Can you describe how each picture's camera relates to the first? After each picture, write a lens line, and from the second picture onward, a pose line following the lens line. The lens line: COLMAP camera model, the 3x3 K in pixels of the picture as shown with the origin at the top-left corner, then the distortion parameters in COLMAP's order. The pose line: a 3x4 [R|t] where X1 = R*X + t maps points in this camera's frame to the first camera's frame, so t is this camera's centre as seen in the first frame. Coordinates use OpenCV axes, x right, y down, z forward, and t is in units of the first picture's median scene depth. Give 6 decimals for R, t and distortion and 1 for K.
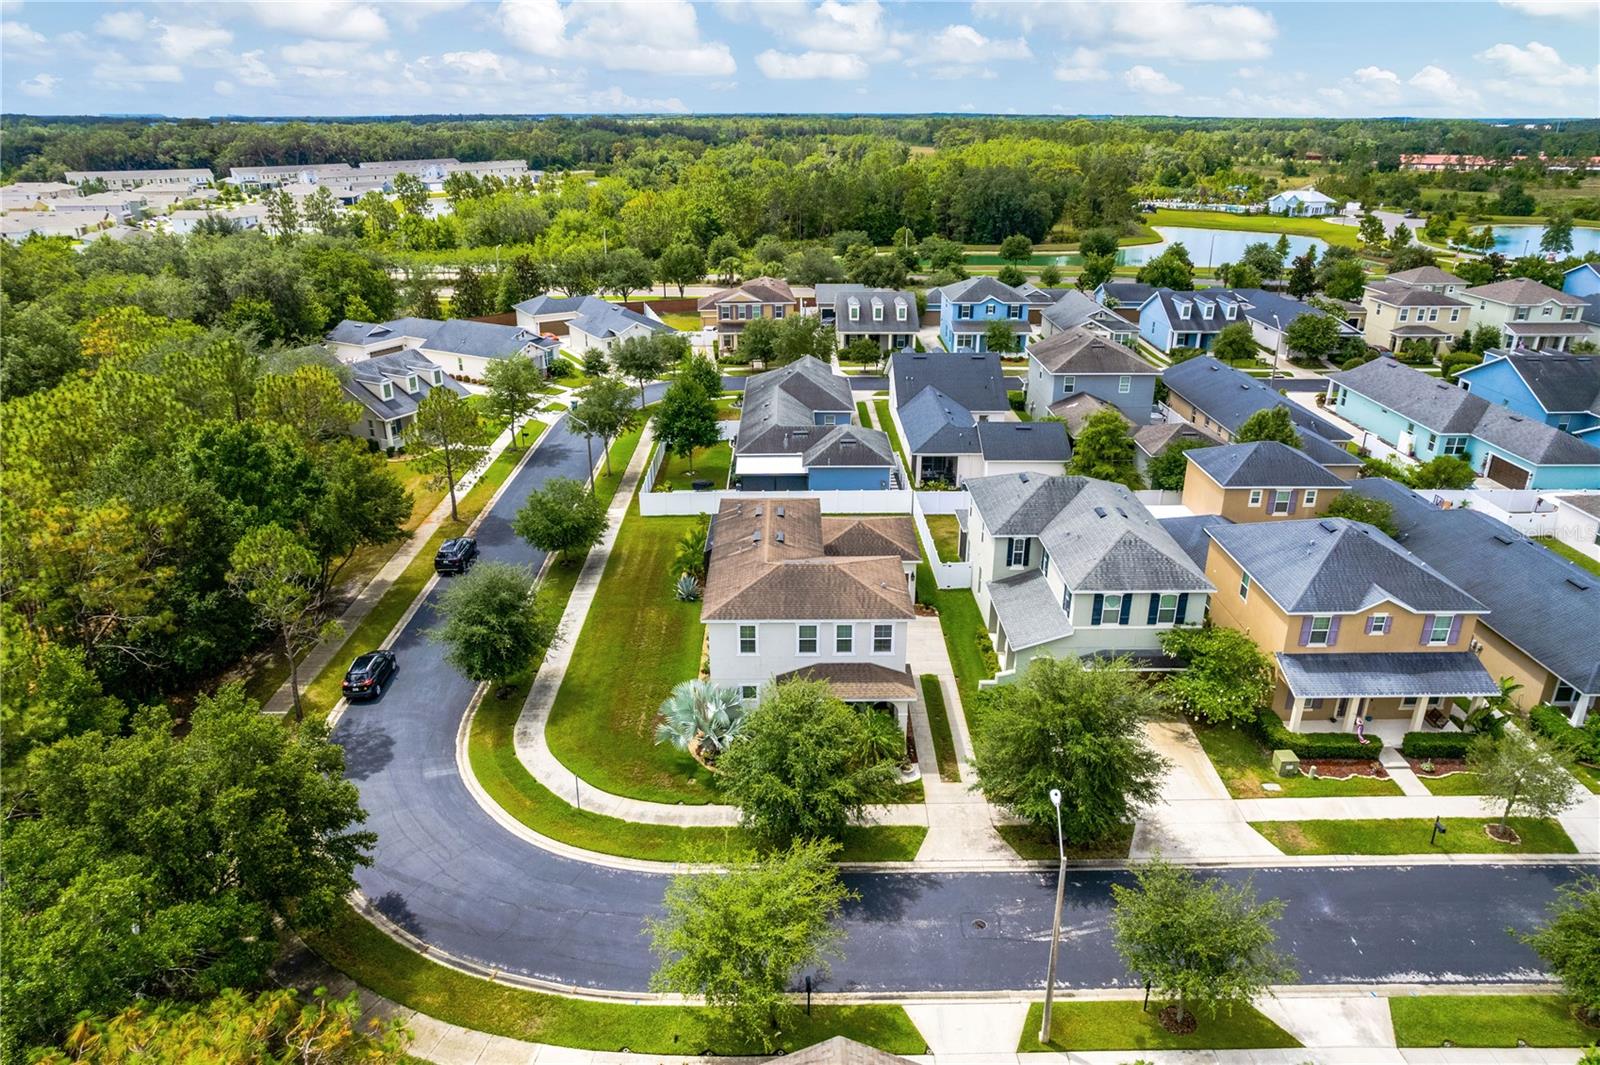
lens RADIAL K [[1059.8, 0, 792.5], [0, 1059.8, 505.3], [0, 0, 1]] dist [-0.091174, 0.077141]
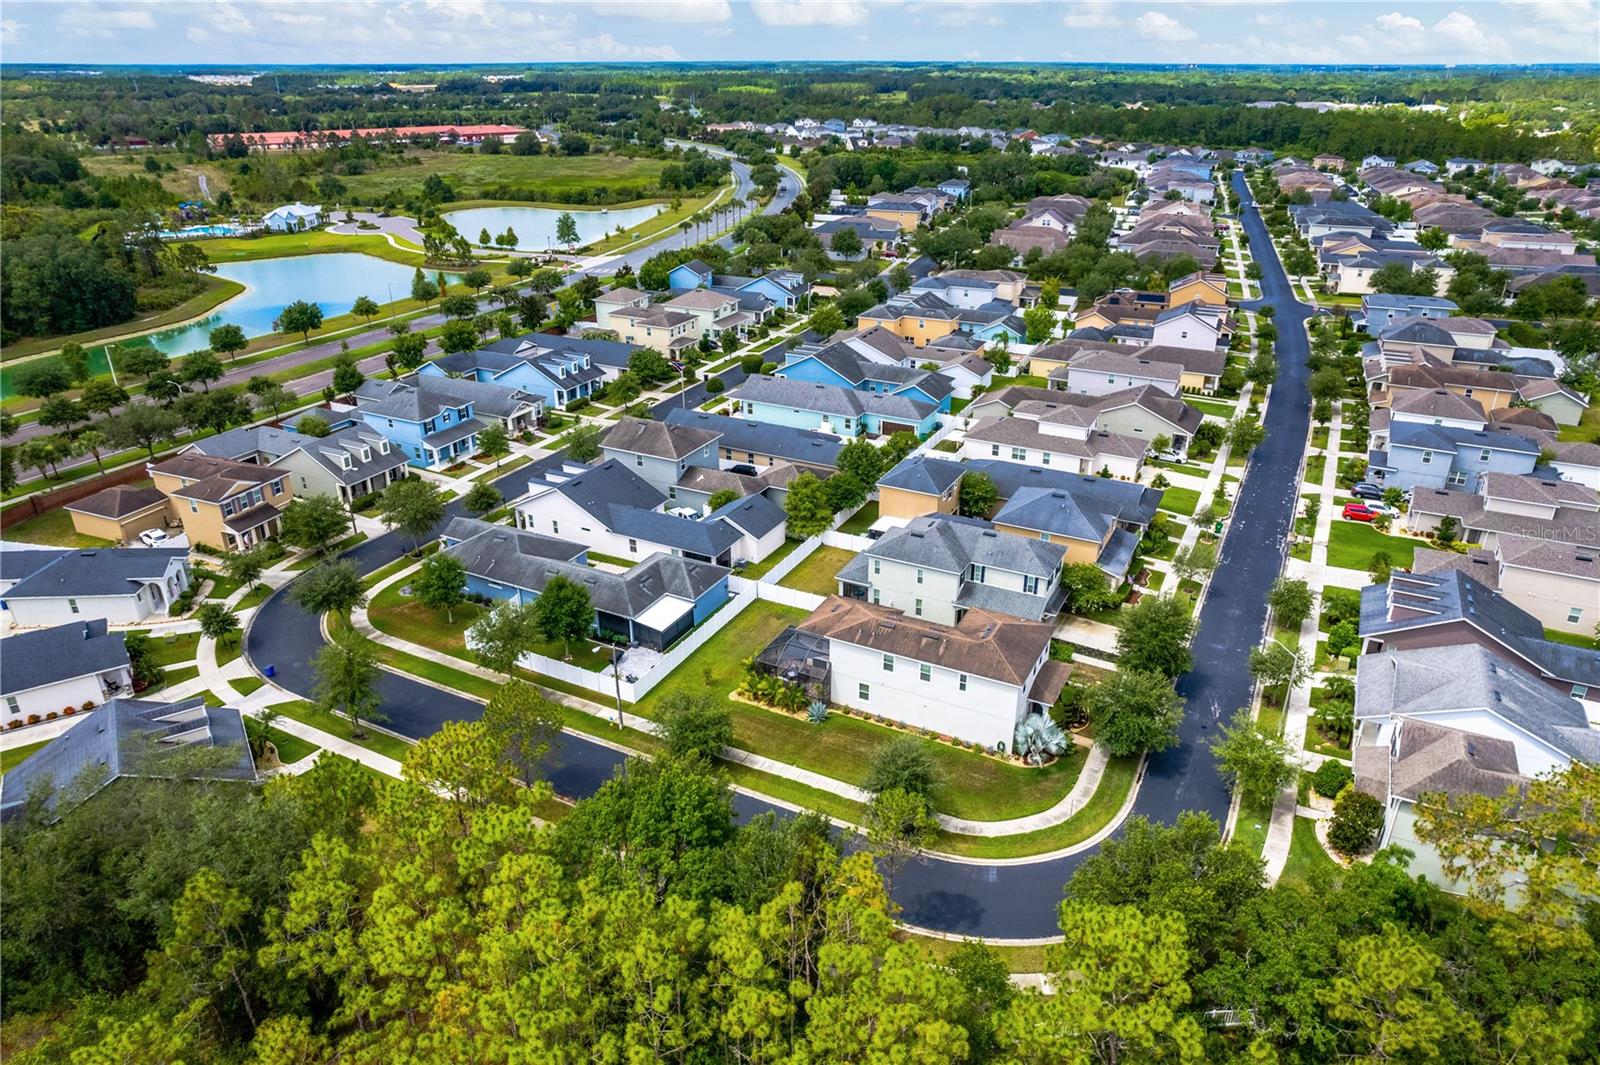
lens RADIAL K [[1032.6, 0, 816.5], [0, 1032.6, 534.2], [0, 0, 1]] dist [-0.043783, 0.001264]
pose [[0.460715, -0.372006, 0.805825, -1.204594], [0.312351, 0.917799, 0.245118, -0.500497], [-0.830770, 0.138771, 0.539040, 0.341985]]
